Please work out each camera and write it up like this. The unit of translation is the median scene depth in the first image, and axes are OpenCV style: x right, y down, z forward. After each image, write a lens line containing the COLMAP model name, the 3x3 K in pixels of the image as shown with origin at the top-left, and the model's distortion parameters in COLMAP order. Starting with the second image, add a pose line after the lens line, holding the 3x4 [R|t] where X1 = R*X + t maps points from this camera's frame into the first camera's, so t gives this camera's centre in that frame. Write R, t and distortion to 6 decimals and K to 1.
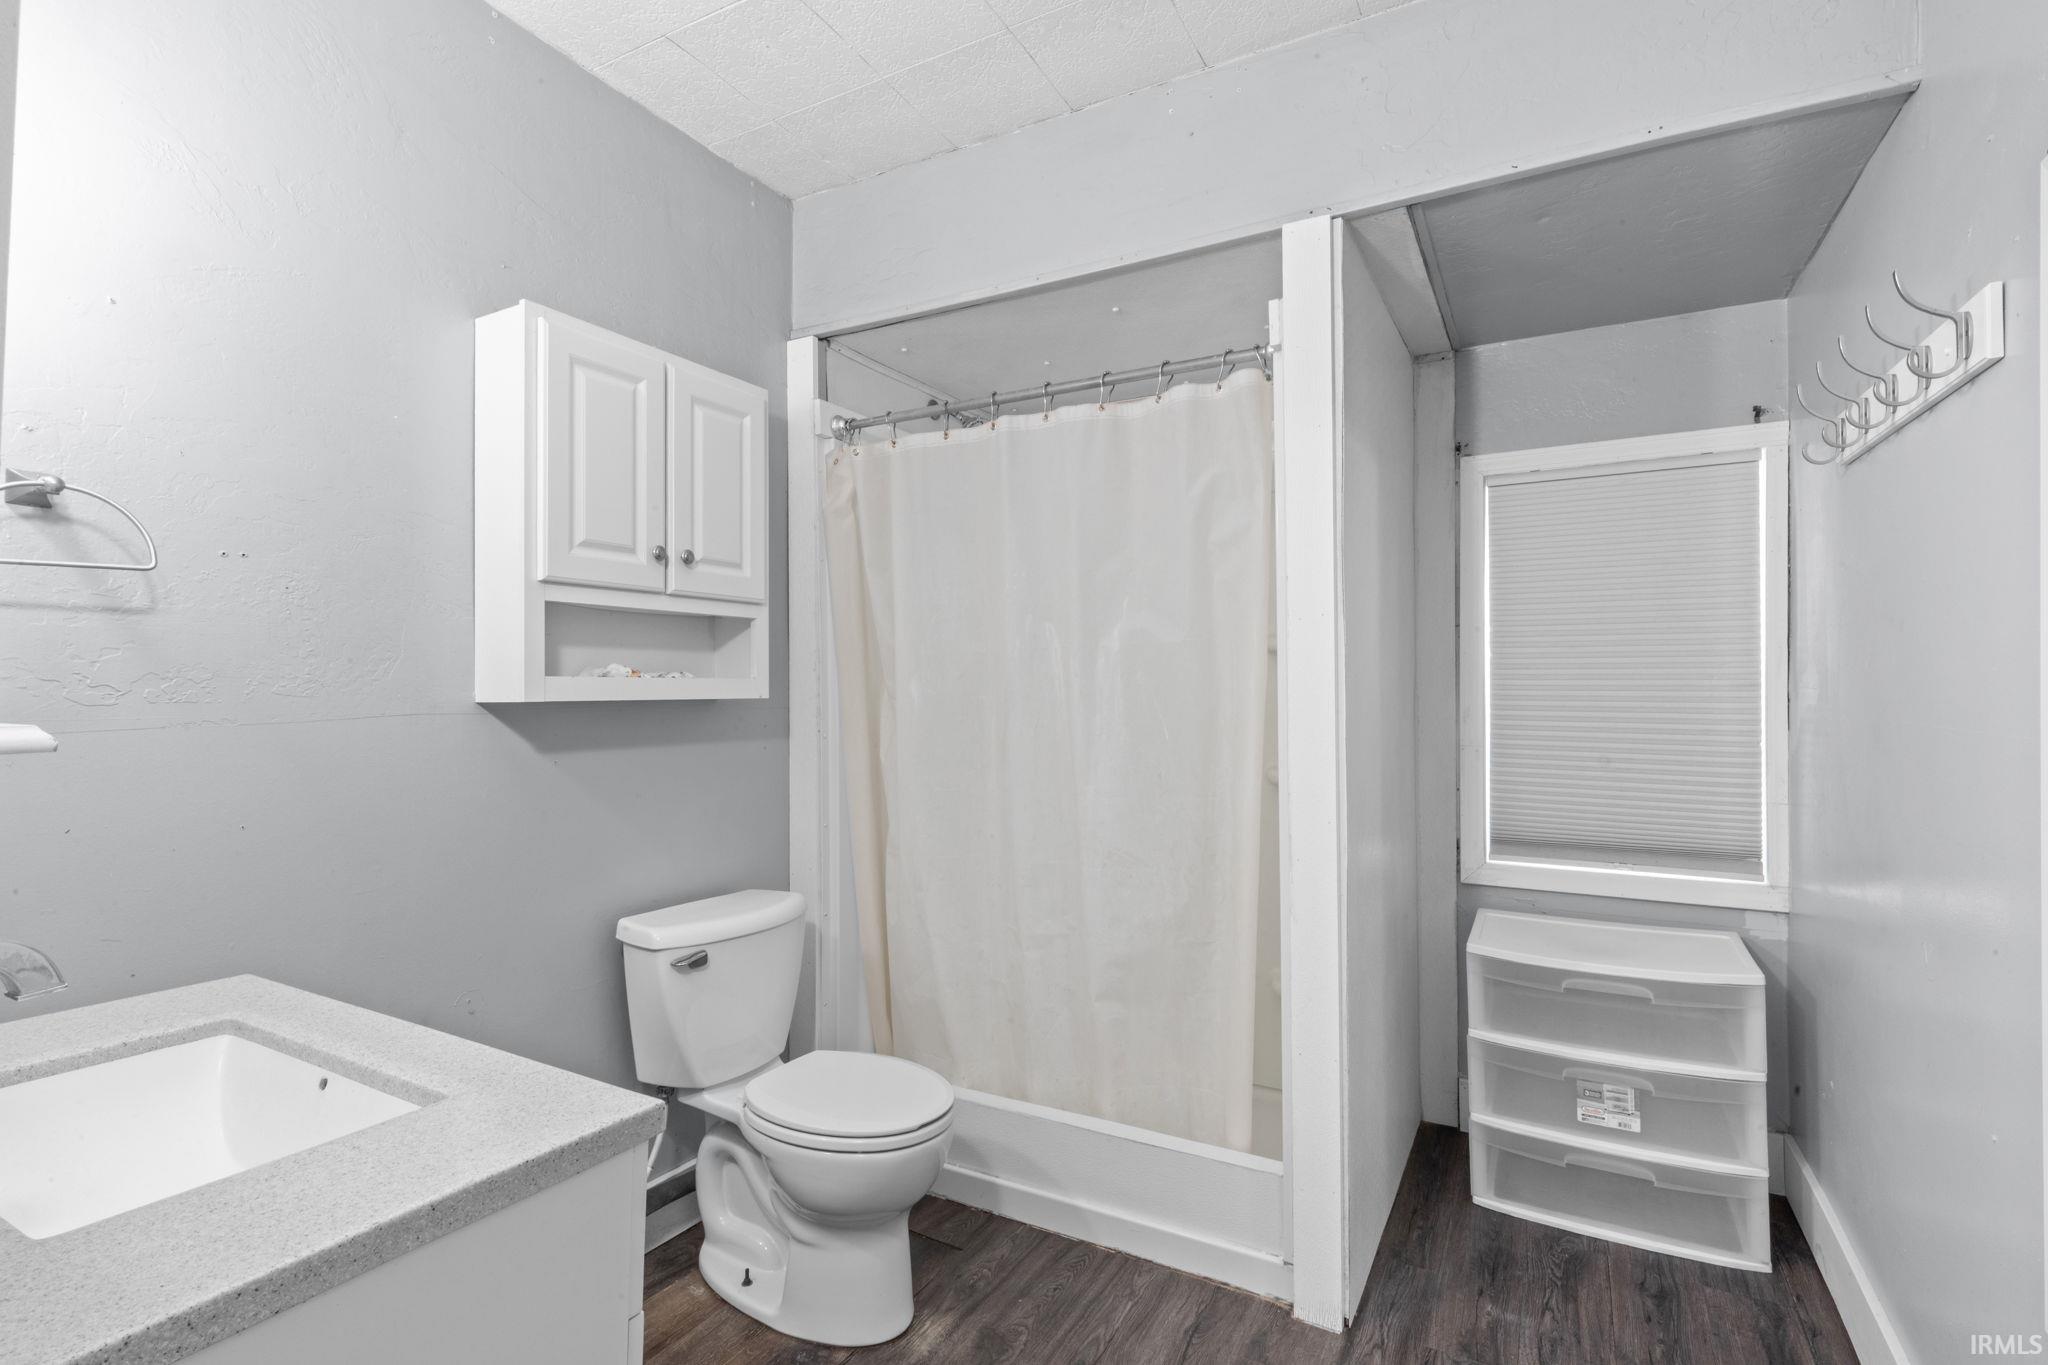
lens RADIAL K [[921.7, 0, 1019.6], [0, 921.7, 690.3], [0, 0, 1]] dist [0.008873, -0.000309]
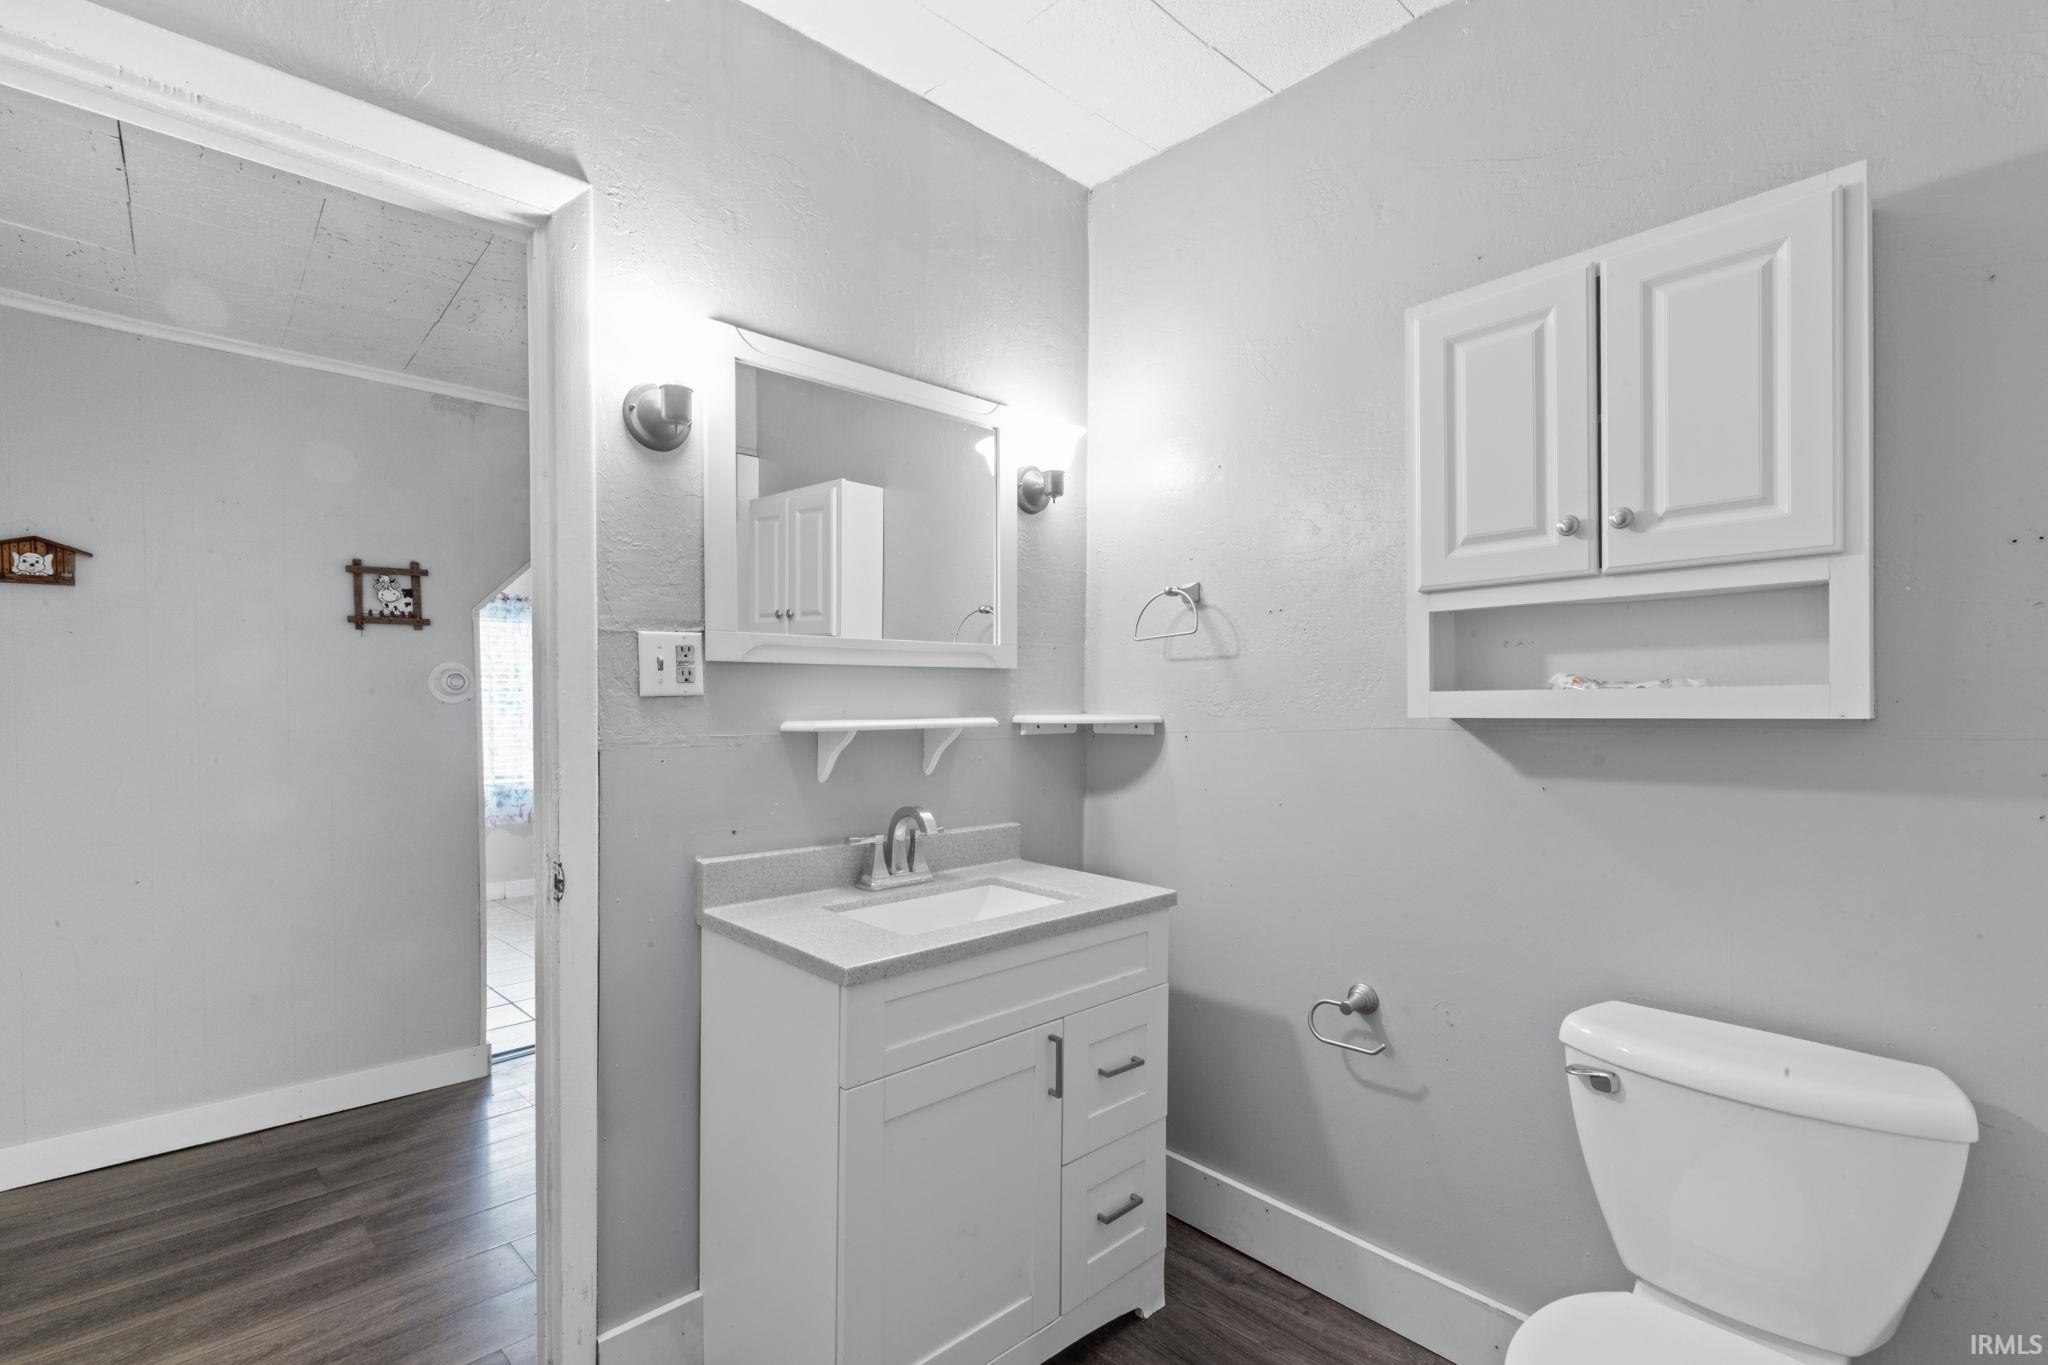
lens RADIAL K [[910.1, 0, 1028.5], [0, 910.1, 721.0], [0, 0, 1]] dist [-0.000568, -0.000154]
pose [[-0.273641, 0.018401, -0.961656, 0.464017], [0.008341, 0.999825, 0.016758, -0.003632], [0.961796, -0.003435, -0.273747, 0.790270]]
